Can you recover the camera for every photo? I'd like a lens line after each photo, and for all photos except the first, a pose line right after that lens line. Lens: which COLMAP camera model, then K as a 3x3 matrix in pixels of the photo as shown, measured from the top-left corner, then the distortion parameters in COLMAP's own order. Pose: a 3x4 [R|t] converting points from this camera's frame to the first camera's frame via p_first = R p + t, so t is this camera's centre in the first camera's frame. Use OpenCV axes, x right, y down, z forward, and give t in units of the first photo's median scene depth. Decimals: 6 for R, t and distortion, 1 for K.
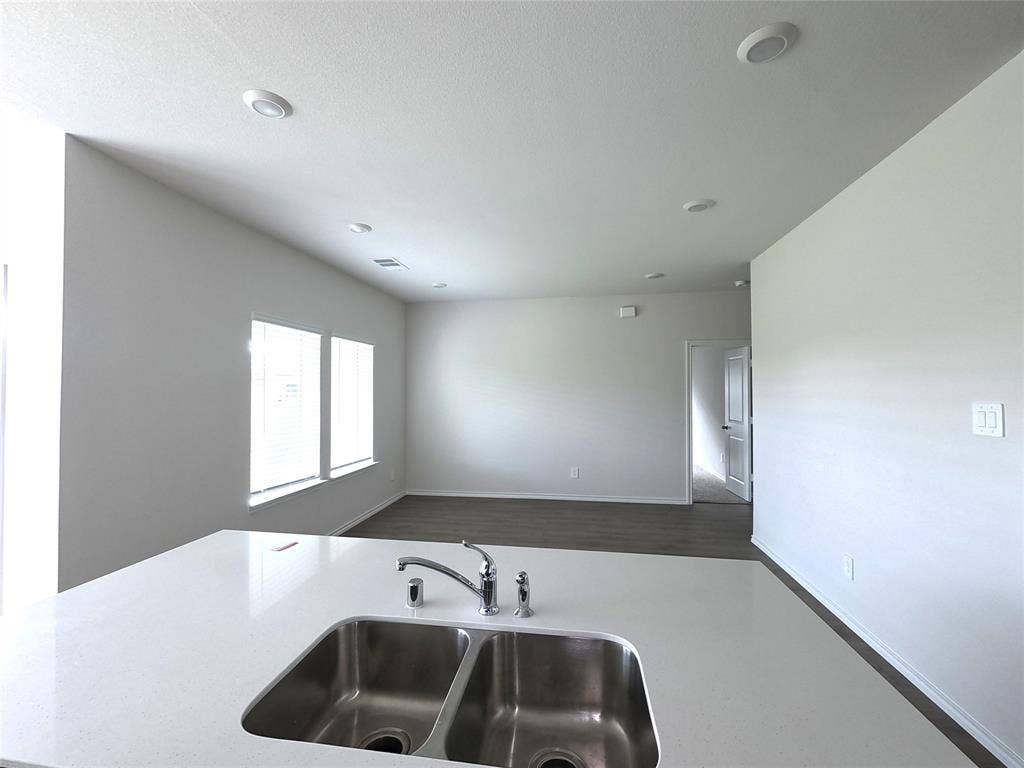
lens RADIAL K [[429.6, 0, 513.2], [0, 429.6, 383.4], [0, 0, 1]] dist [-0.000389, 0.000205]
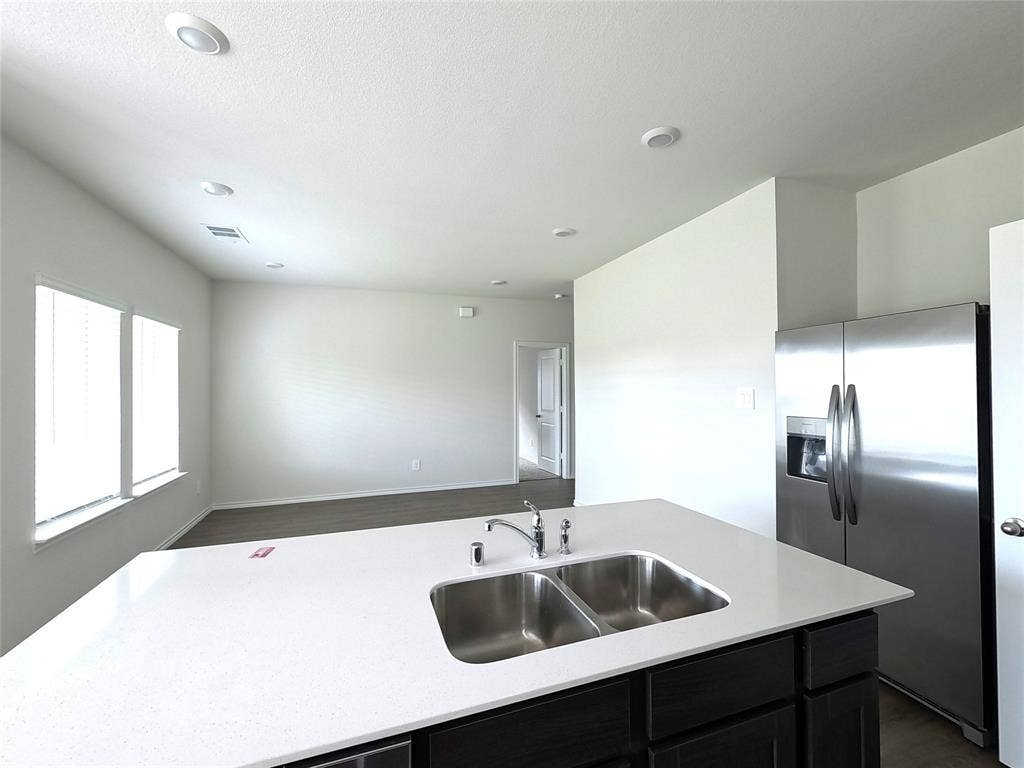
lens RADIAL K [[429.6, 0, 513.2], [0, 429.6, 383.4], [0, 0, 1]] dist [-0.000389, 0.000205]
pose [[0.880108, 0.001332, 0.474772, -0.186133], [-0.004905, 0.999968, 0.006287, 0.007455], [-0.474749, -0.007862, 0.880086, -0.010654]]
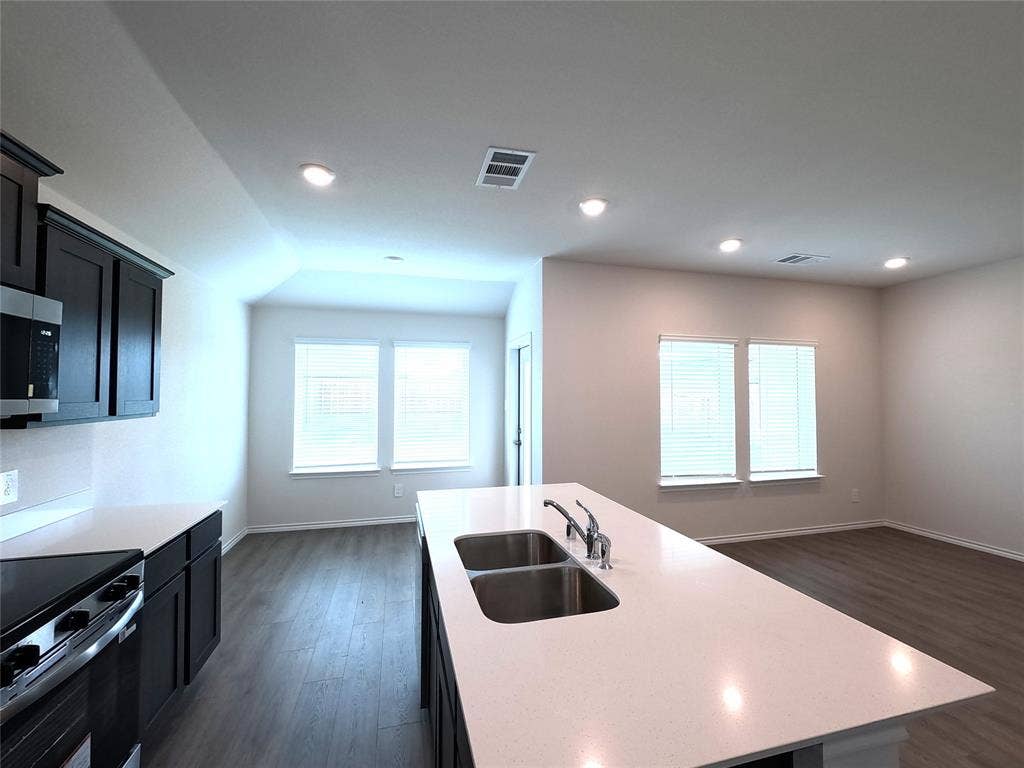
lens RADIAL K [[429.6, 0, 513.2], [0, 429.6, 383.4], [0, 0, 1]] dist [-0.000389, 0.000205]
pose [[0.410223, -0.024335, -0.911661, 0.286721], [0.014578, 0.999691, -0.020125, -0.000503], [0.911869, -0.005034, 0.410451, 0.053529]]
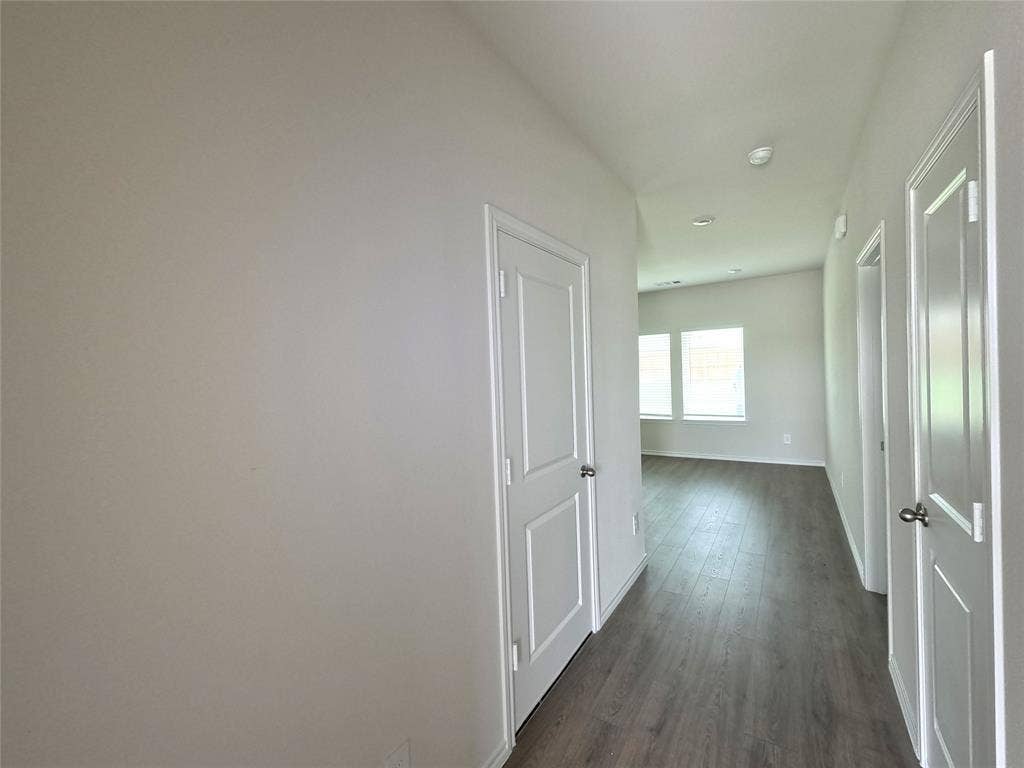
lens RADIAL K [[429.6, 0, 513.2], [0, 429.6, 383.4], [0, 0, 1]] dist [-0.000389, 0.000205]
pose [[-0.406240, 0.048880, -0.912458, 1.304817], [0.066554, 0.997499, 0.023805, 0.001520], [0.911340, -0.051057, -0.408477, 1.070087]]
